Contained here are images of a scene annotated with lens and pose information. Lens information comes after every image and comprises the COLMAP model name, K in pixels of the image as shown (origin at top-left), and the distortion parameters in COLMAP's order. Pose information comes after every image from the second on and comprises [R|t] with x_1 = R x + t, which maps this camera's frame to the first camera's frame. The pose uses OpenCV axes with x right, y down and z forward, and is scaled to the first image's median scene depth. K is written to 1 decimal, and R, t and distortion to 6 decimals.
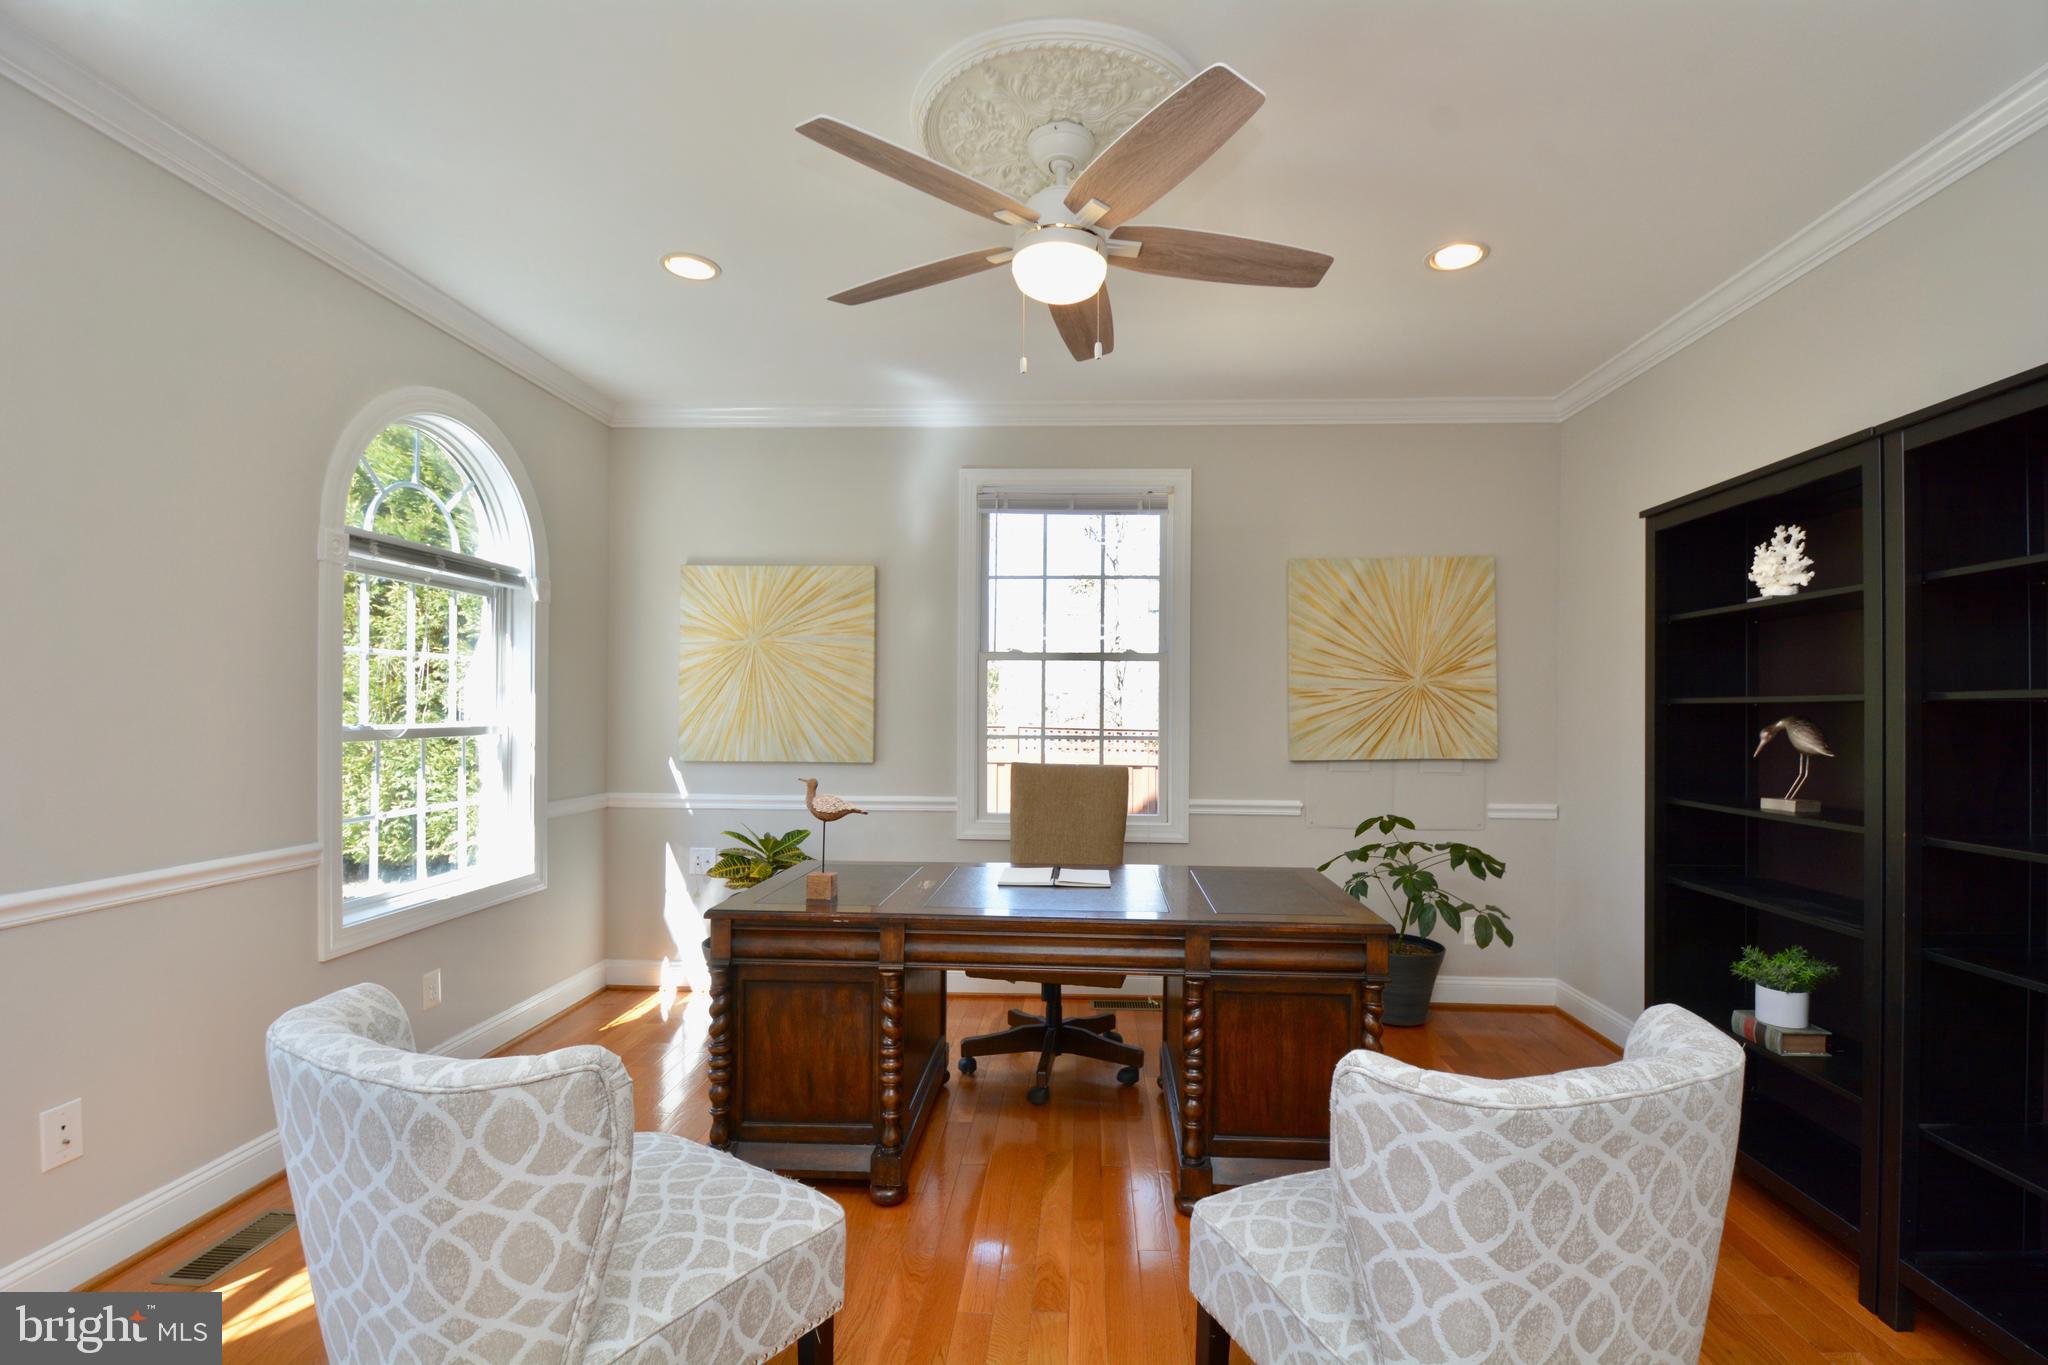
lens RADIAL K [[933.1, 0, 1061.4], [0, 933.1, 705.3], [0, 0, 1]] dist [0.004189, -0.000169]
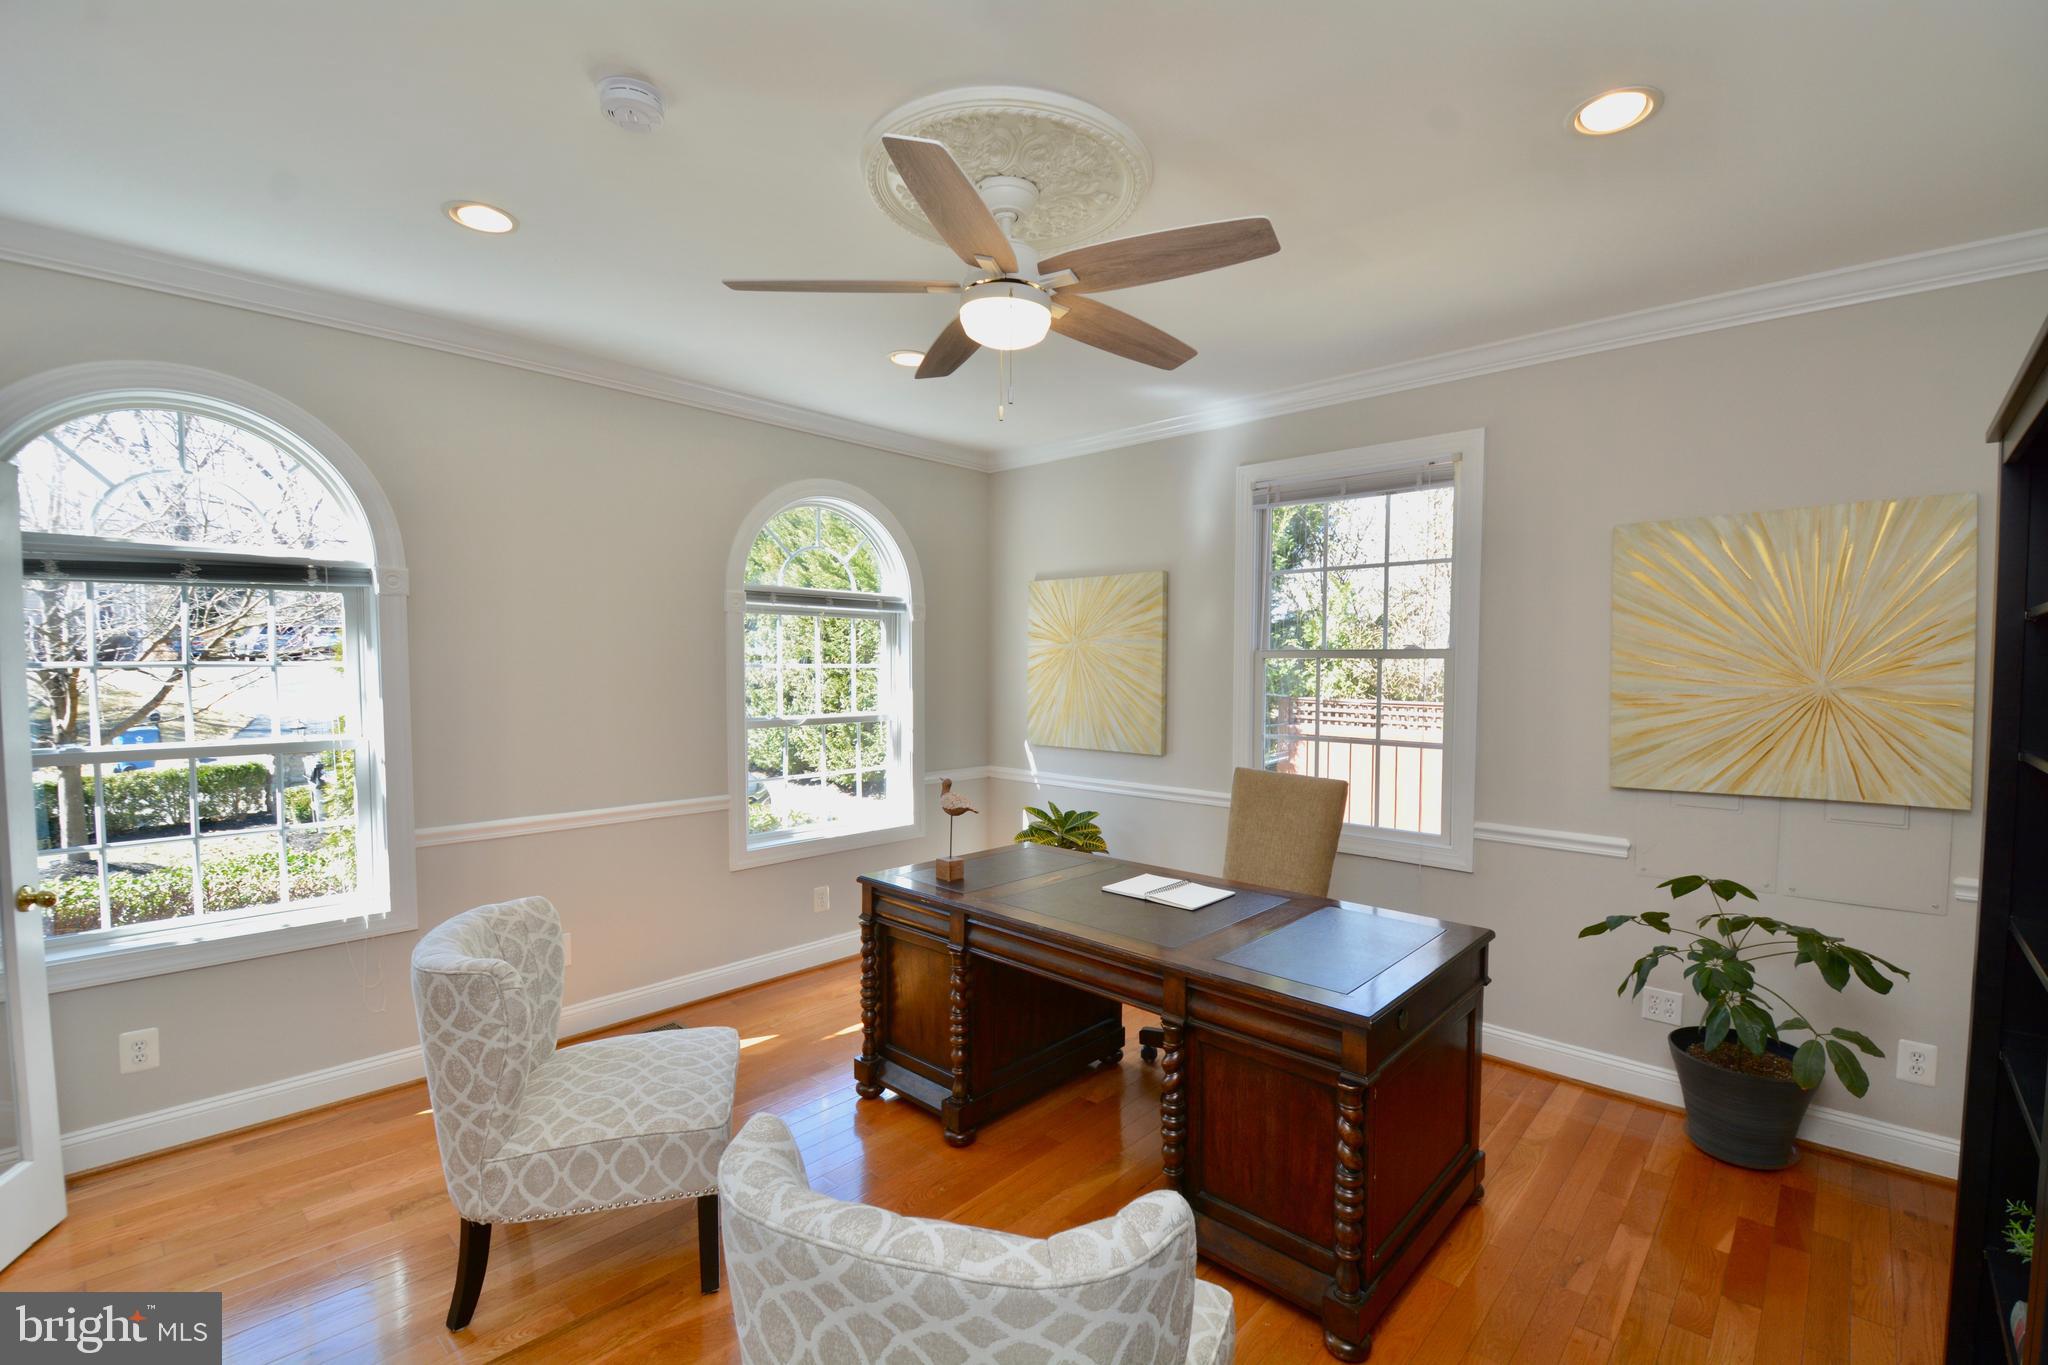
lens RADIAL K [[893.4, 0, 1050.4], [0, 893.4, 703.9], [0, 0, 1]] dist [0.010738, -0.017584]
pose [[0.770145, 0.024396, -0.637402, 0.360880], [0.002563, 0.999142, 0.041339, -0.041310], [0.637863, -0.033471, 0.769422, 0.131647]]
